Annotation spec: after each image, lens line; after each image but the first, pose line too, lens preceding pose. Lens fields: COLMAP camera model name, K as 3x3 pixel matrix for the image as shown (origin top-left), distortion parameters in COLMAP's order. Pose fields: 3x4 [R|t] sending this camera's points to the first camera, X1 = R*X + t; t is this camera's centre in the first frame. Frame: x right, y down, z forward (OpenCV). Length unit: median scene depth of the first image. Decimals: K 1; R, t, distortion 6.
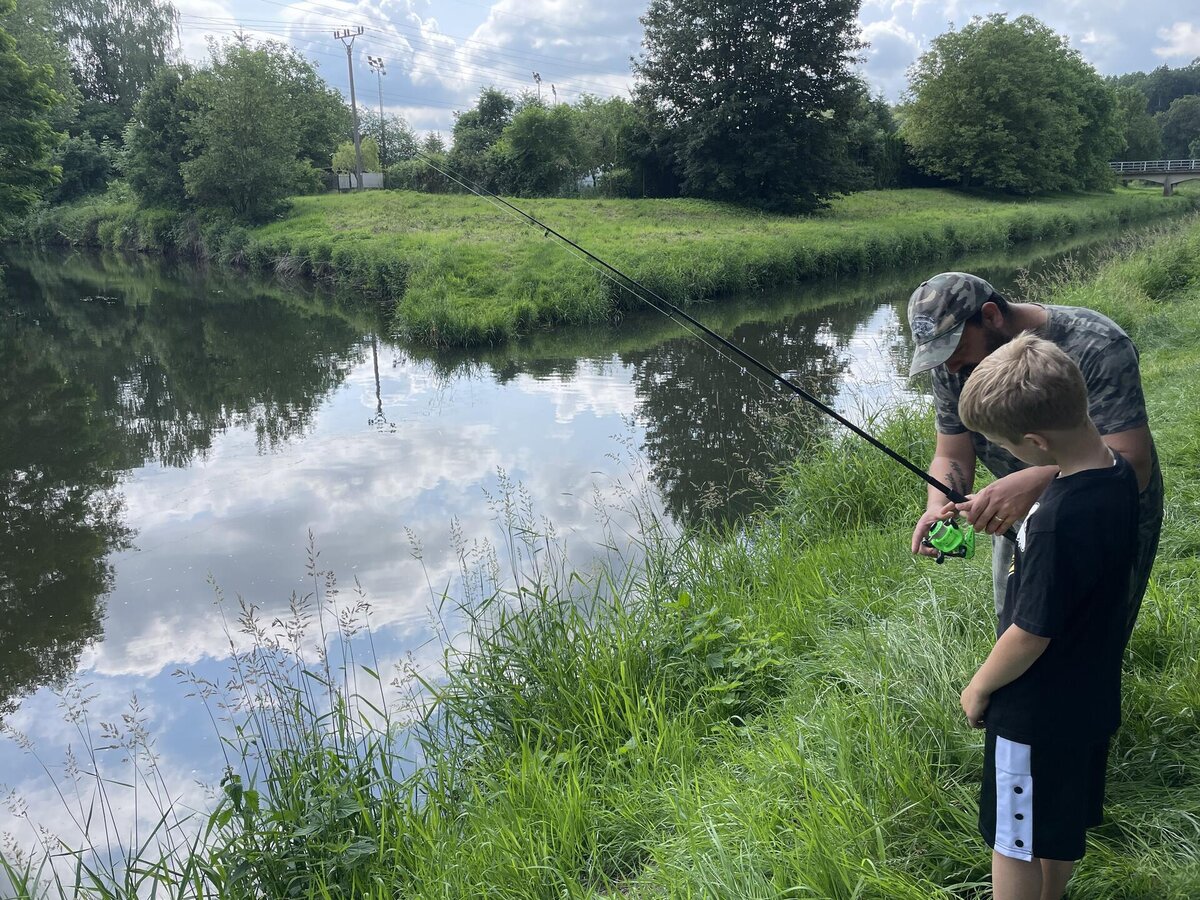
lens RADIAL K [[919.1, 0, 601.4], [0, 919.1, 449.0], [0, 0, 1]] dist [0.085938, -0.115801]
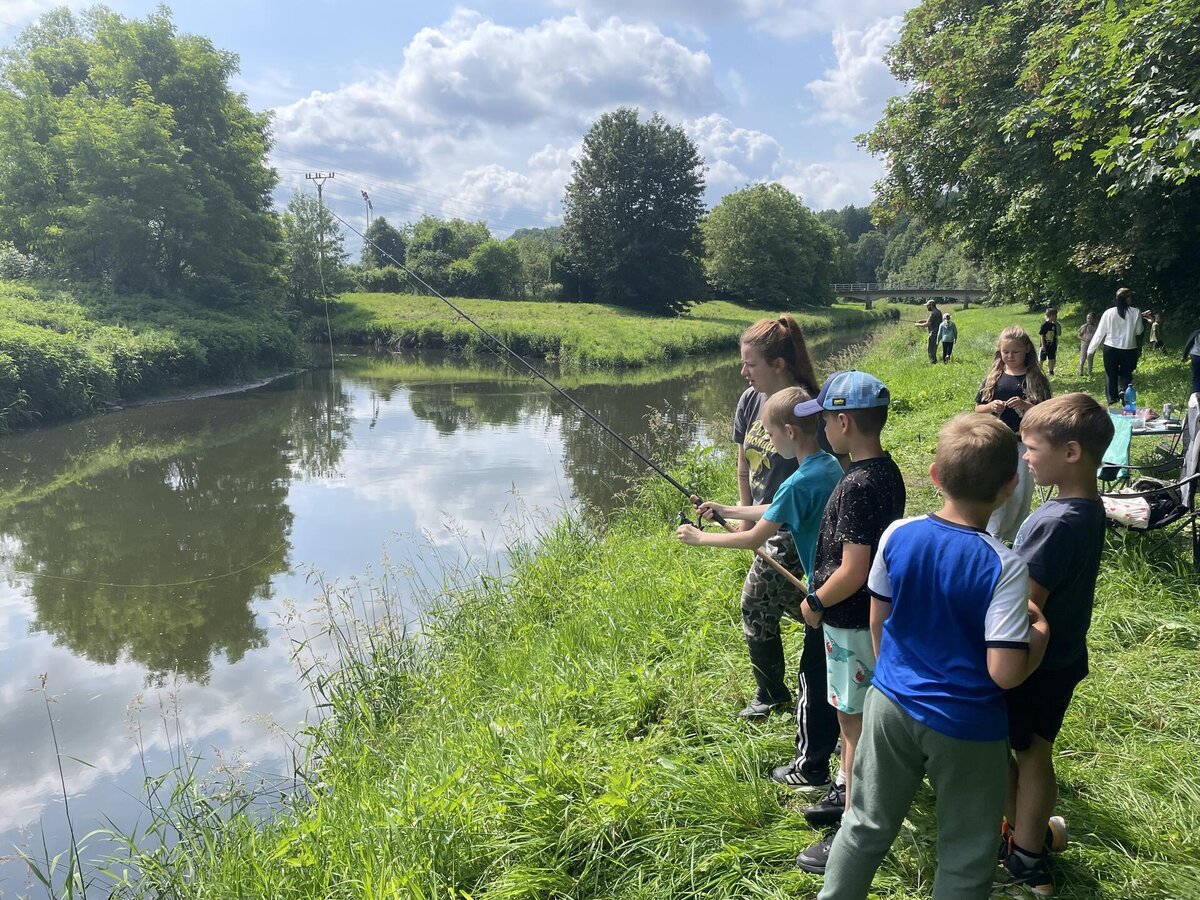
lens RADIAL K [[919.1, 0, 598.5], [0, 919.1, 451.4], [0, 0, 1]] dist [0.085938, -0.115801]
pose [[0.965487, -0.021199, 0.259589, -0.269680], [0.048266, 0.993981, -0.098343, 0.102229], [-0.255941, 0.107478, 0.960699, -0.365739]]
